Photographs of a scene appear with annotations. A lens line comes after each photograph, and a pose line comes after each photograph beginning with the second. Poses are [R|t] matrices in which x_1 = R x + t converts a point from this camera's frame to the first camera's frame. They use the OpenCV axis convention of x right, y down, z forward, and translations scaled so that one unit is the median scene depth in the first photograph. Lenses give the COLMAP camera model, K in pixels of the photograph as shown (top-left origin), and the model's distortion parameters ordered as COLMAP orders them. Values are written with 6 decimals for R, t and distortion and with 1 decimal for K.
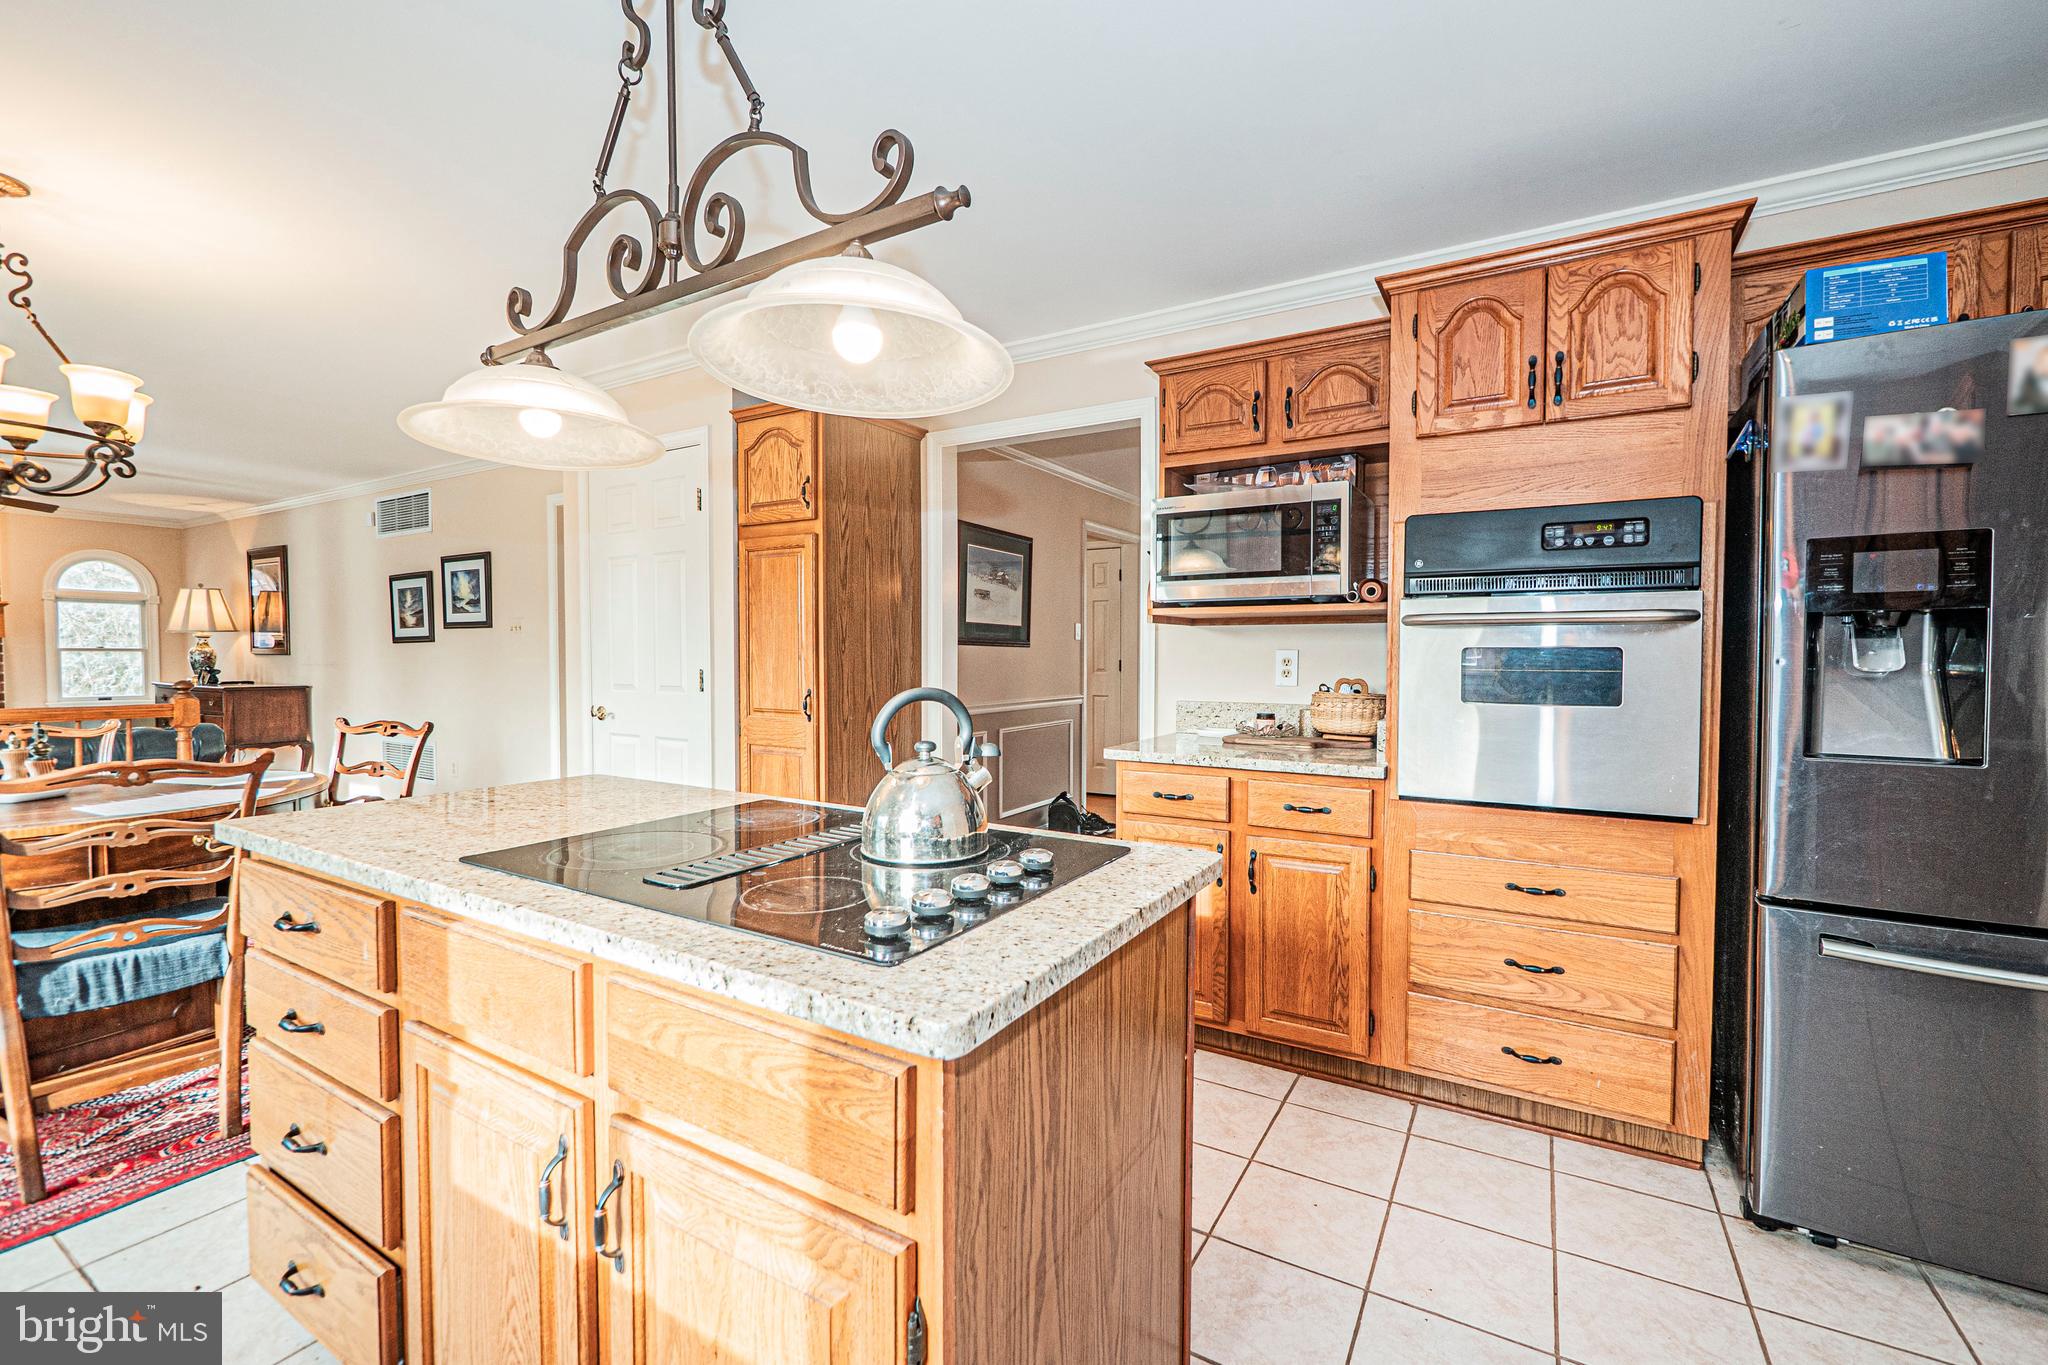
lens RADIAL K [[866.8, 0, 1021.3], [0, 866.8, 682.1], [0, 0, 1]] dist [-0.006566, 0.001138]
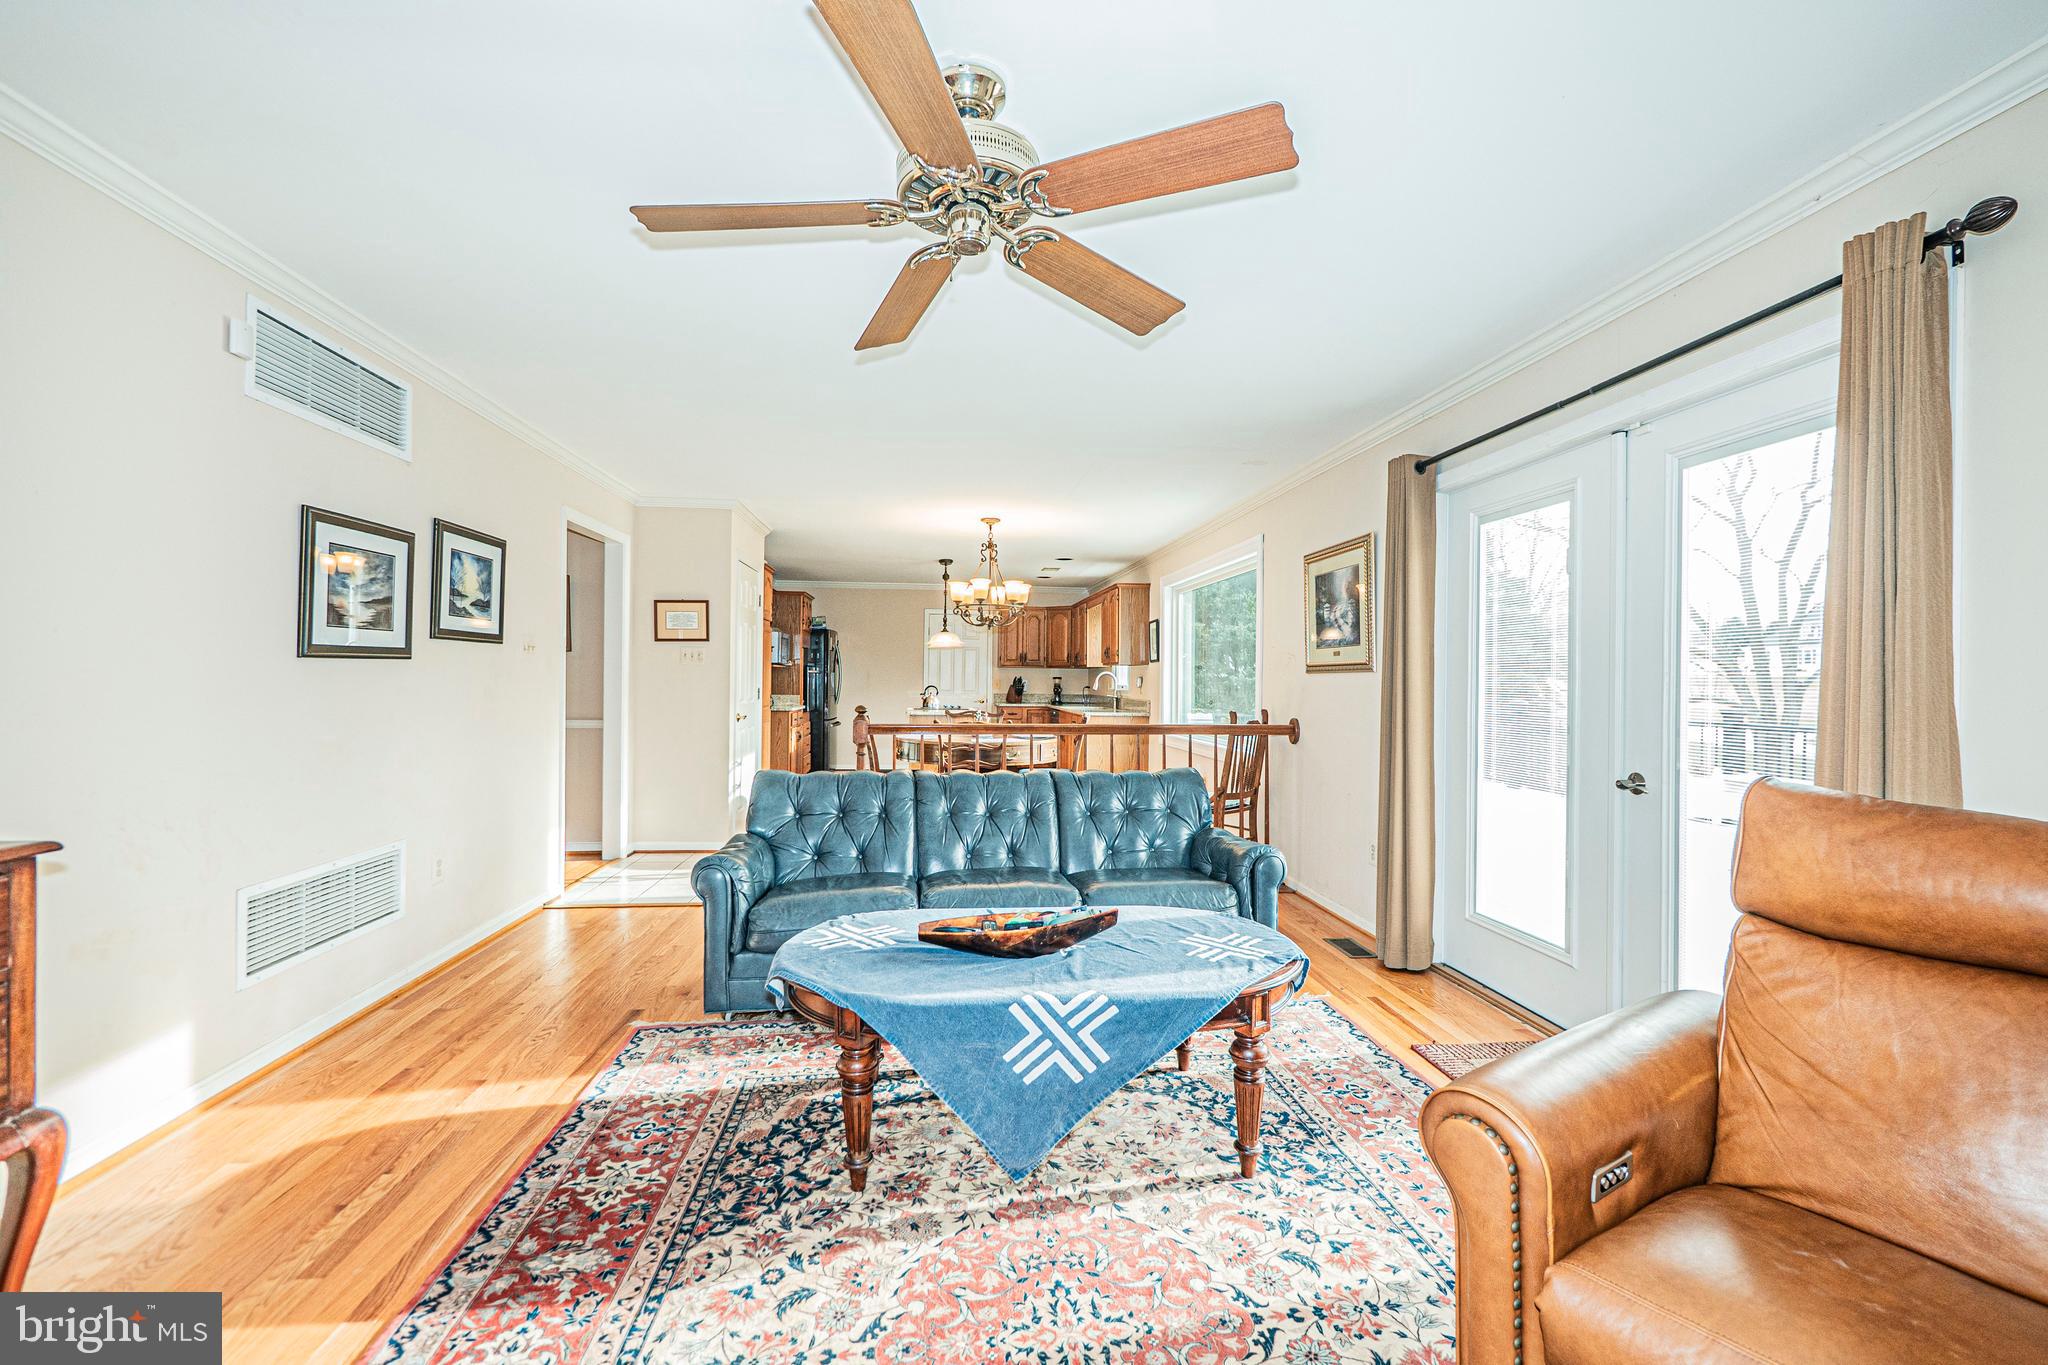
lens RADIAL K [[866.8, 0, 1023.5], [0, 866.8, 671.7], [0, 0, 1]] dist [-0.006566, 0.001138]
pose [[-0.605290, 0.006625, 0.795977, -3.501484], [0.022891, 0.999697, 0.009087, -0.087585], [-0.795676, 0.023721, -0.605258, 2.621365]]
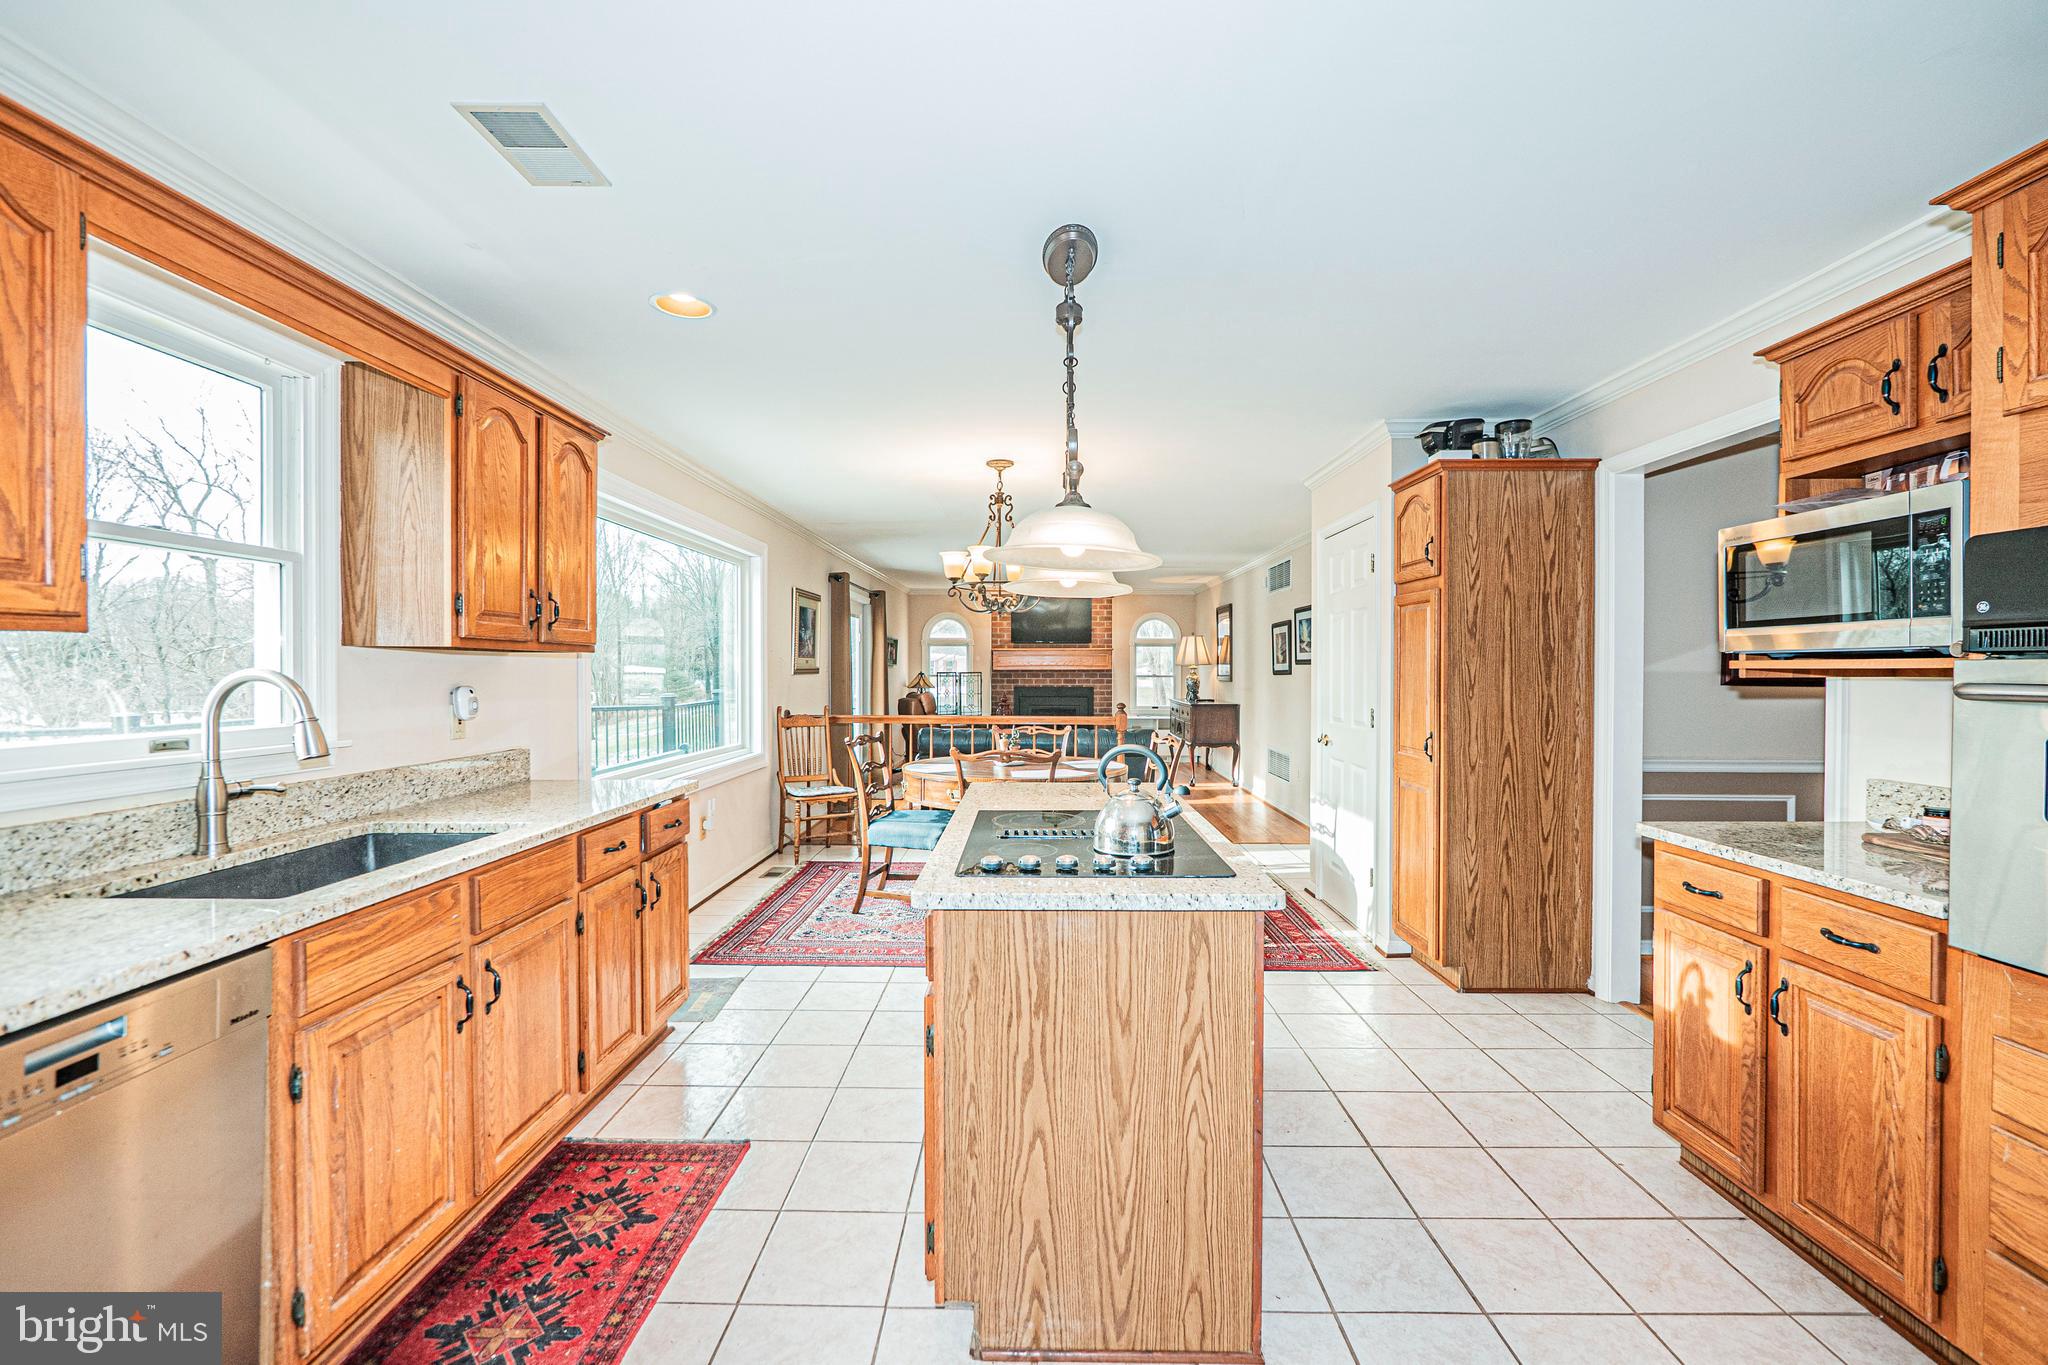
lens RADIAL K [[866.8, 0, 1024.5], [0, 866.8, 682.1], [0, 0, 1]] dist [-0.006566, 0.001138]
pose [[0.499951, 0.011647, -0.865976, 0.620815], [-0.028842, 0.999579, -0.003207, -0.050838], [0.865573, 0.026580, 0.500076, 0.022164]]
